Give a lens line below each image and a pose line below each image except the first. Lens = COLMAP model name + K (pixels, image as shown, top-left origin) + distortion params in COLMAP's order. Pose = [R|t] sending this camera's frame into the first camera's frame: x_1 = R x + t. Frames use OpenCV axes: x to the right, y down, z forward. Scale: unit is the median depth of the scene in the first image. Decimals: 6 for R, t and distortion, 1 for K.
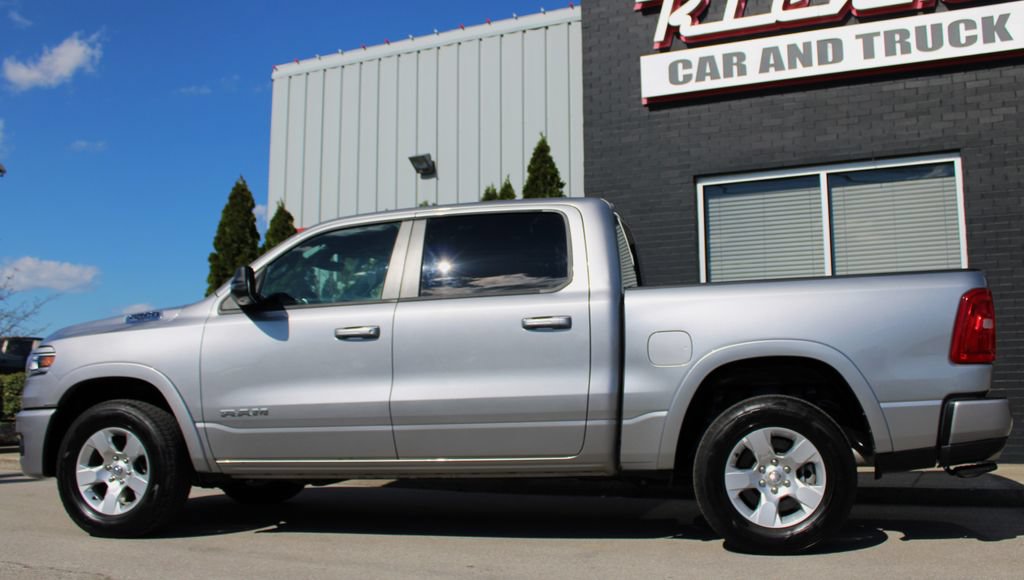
lens RADIAL K [[1007.8, 0, 546.8], [0, 1007.8, 286.0], [0, 0, 1]] dist [-0.148428, 0.141692]
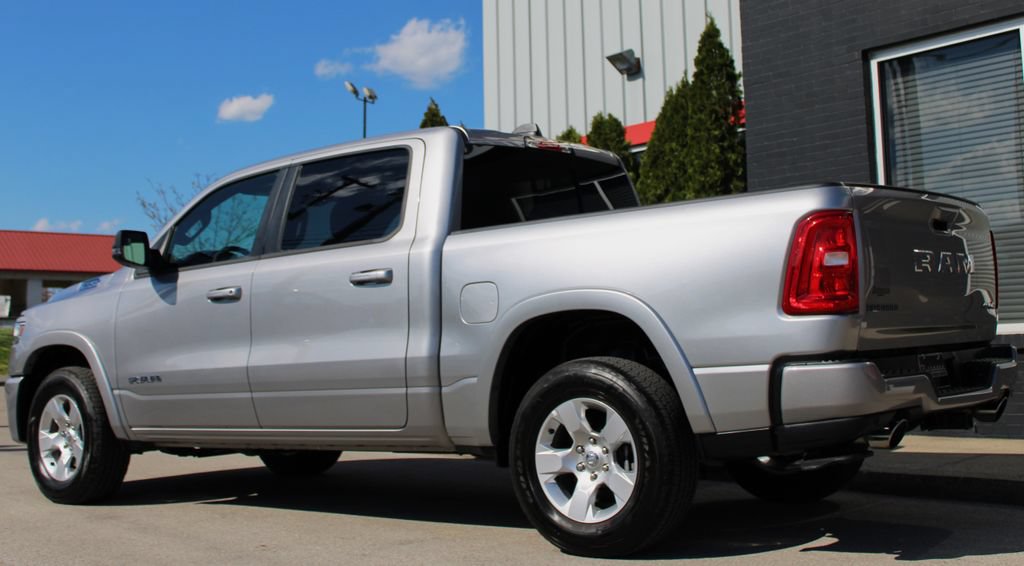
lens RADIAL K [[1304.2, 0, 491.8], [0, 1304.2, 203.4], [0, 0, 1]] dist [-0.090939, 0.014627]
pose [[0.882854, -0.065754, -0.465022, 0.387091], [0.068005, 0.997613, -0.011954, -0.004463], [0.464698, -0.021070, 0.885218, 0.022505]]
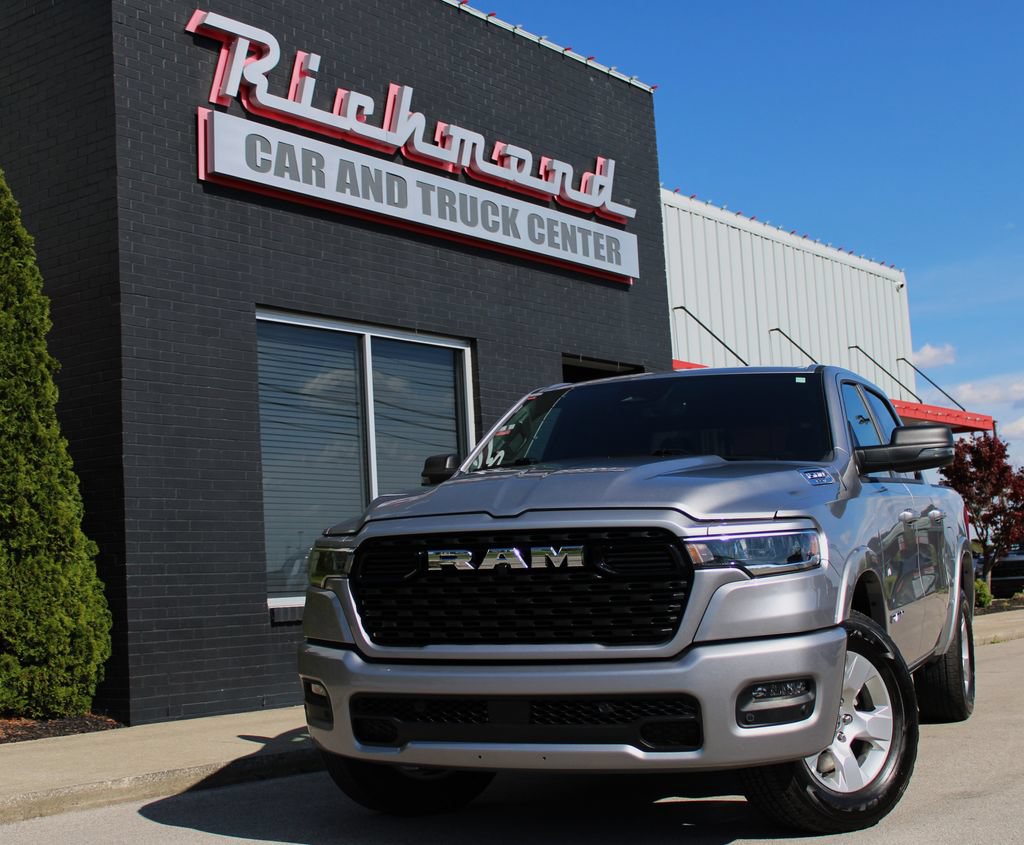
lens RADIAL K [[1515.5, 0, 512.0], [0, 1515.5, 422.5], [0, 0, 1]] dist [-0.088635, 0.115362]
pose [[0.197822, 0.103192, 0.974791, -0.952287], [-0.062897, 0.993730, -0.092432, 0.067645], [-0.978218, -0.043027, 0.203072, 0.683072]]
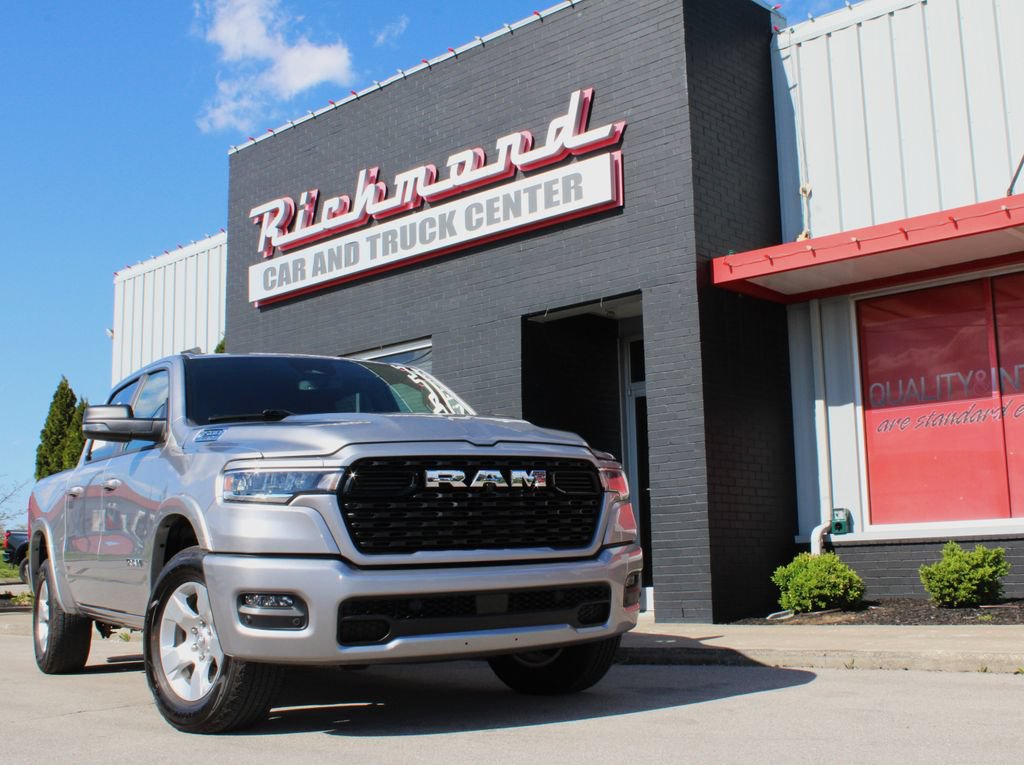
lens RADIAL K [[1245.4, 0, 512.0], [0, 1245.4, 382.5], [0, 0, 1]] dist [-0.089214, -0.017701]
pose [[0.948425, -0.061538, -0.310970, 0.945904], [0.050298, 0.997763, -0.044042, -0.020100], [0.312985, 0.026129, 0.949399, -0.302196]]
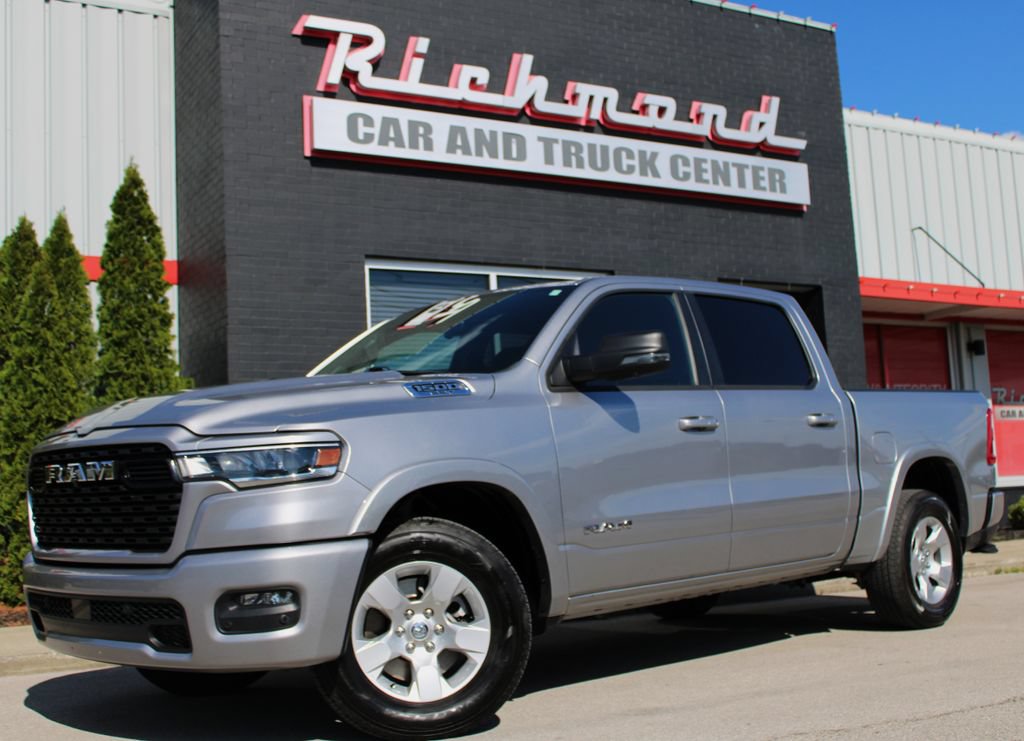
lens RADIAL K [[1259.5, 0, 533.0], [0, 1259.5, 374.8], [0, 0, 1]] dist [-0.092944, 0.014578]
pose [[0.552765, 0.069963, 0.830395, -0.719889], [-0.046674, 0.997505, -0.052974, 0.043196], [-0.832029, -0.009476, 0.554651, 0.342277]]
